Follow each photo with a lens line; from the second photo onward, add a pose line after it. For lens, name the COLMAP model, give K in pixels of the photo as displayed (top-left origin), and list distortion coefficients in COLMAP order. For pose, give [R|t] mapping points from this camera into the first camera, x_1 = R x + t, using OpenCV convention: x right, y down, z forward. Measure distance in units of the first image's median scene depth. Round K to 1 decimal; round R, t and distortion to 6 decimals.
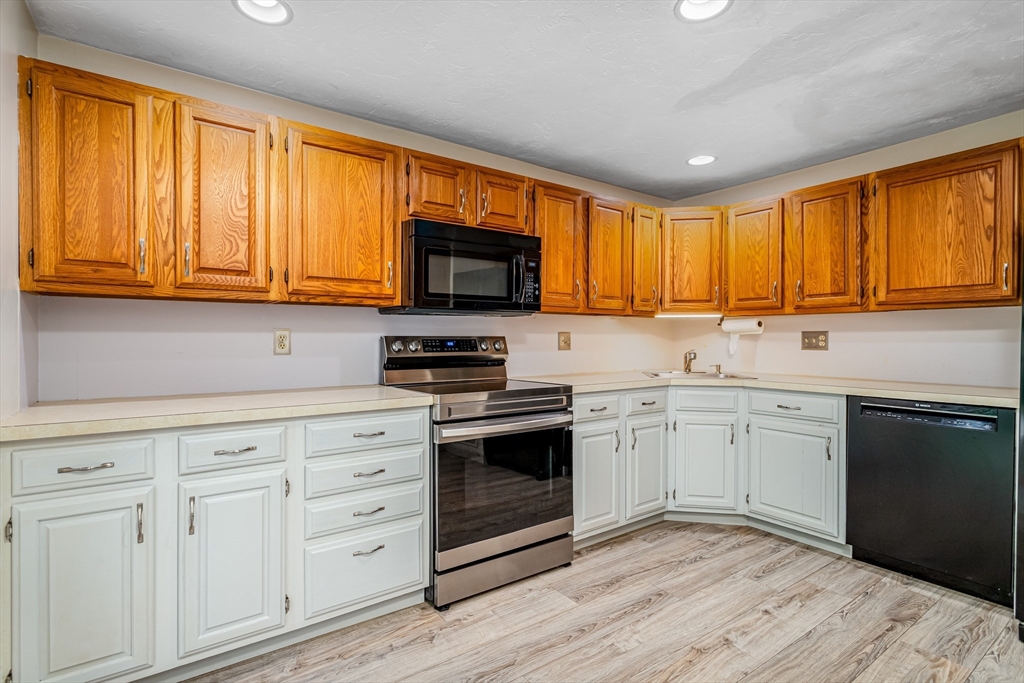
lens RADIAL K [[488.9, 0, 493.5], [0, 488.9, 341.8], [0, 0, 1]] dist [-0.000650, 0.000322]
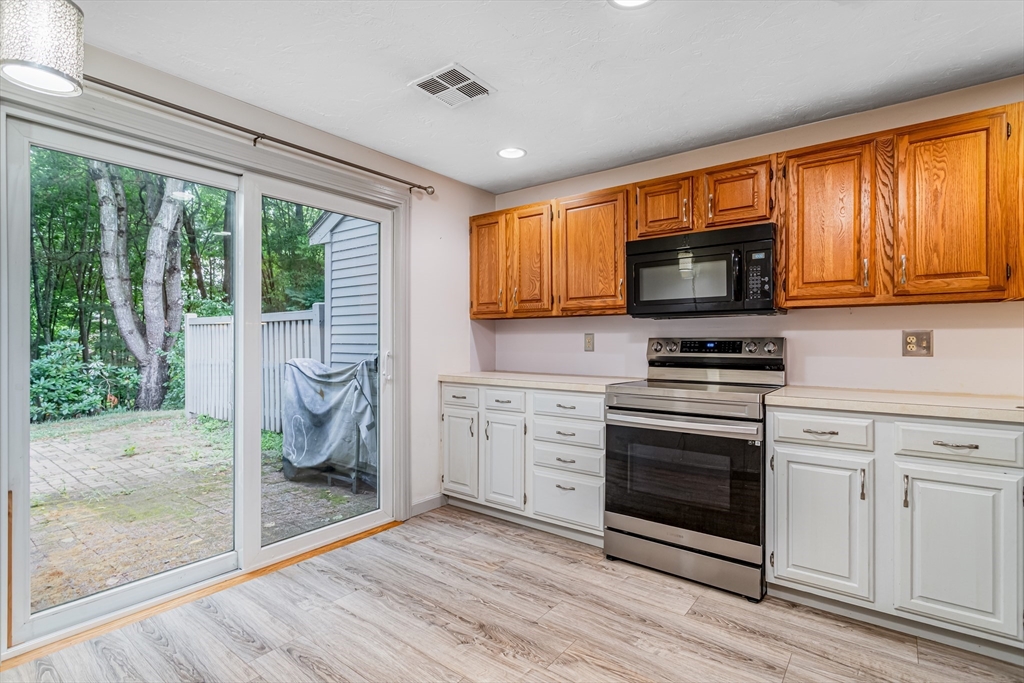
lens RADIAL K [[488.9, 0, 493.5], [0, 488.9, 341.8], [0, 0, 1]] dist [-0.000650, 0.000322]
pose [[0.284991, 0.002396, -0.958527, 0.933224], [-0.005737, 0.999983, 0.000794, -0.000984], [0.958513, 0.005273, 0.285000, 0.339078]]
